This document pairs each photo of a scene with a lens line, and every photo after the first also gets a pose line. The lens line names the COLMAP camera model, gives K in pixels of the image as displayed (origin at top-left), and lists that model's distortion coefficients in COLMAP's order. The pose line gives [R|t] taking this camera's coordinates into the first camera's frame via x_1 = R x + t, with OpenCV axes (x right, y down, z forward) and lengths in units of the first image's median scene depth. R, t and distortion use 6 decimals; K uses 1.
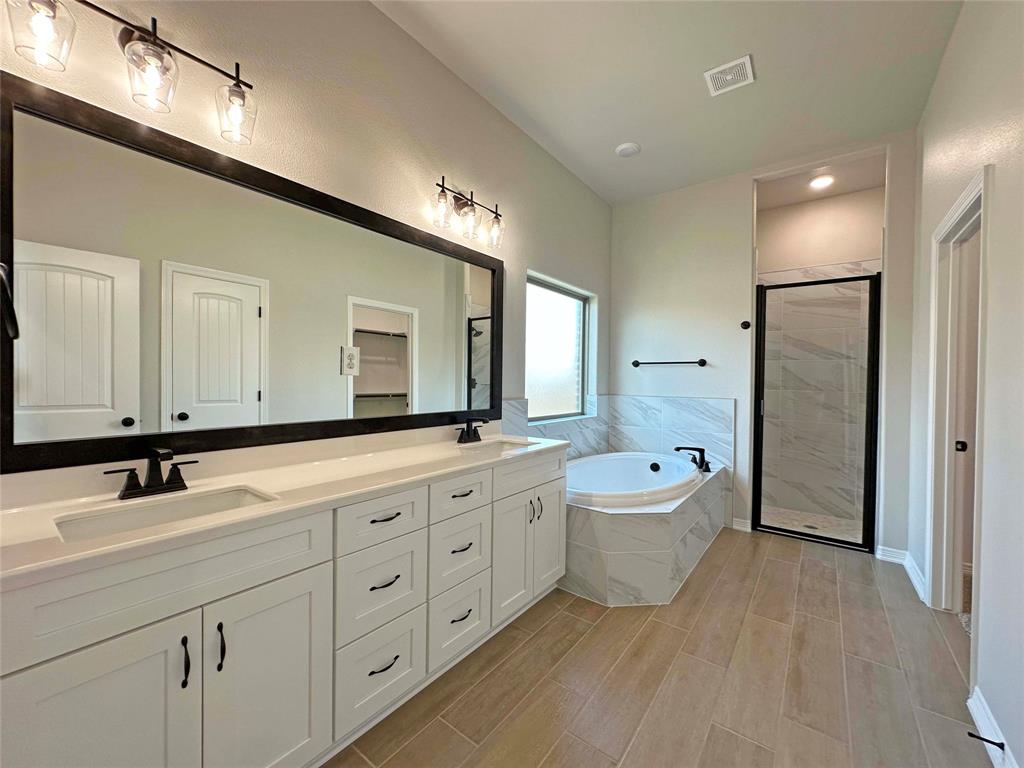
lens RADIAL K [[410.4, 0, 510.4], [0, 410.4, 384.2], [0, 0, 1]] dist [-0.002902, -0.000097]
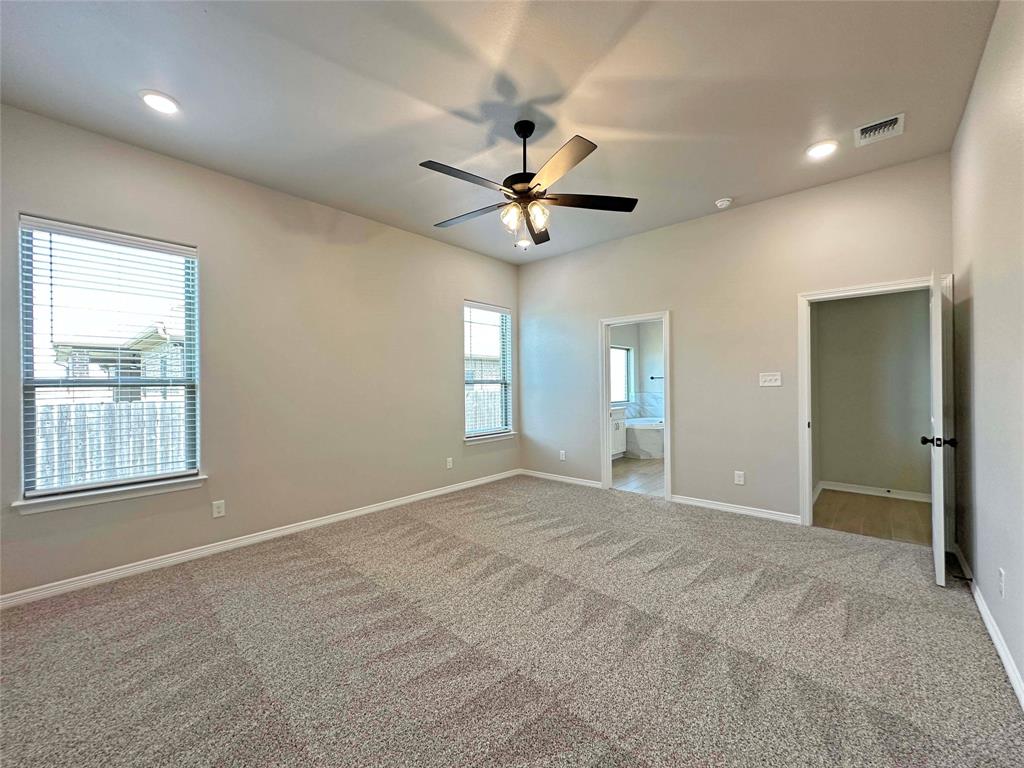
lens RADIAL K [[410.4, 0, 510.4], [0, 410.4, 384.2], [0, 0, 1]] dist [-0.002902, -0.000097]
pose [[0.996950, -0.017391, -0.076085, -0.294043], [0.016075, 0.999711, -0.017872, 0.010219], [0.076374, 0.016595, 0.996941, -1.285331]]
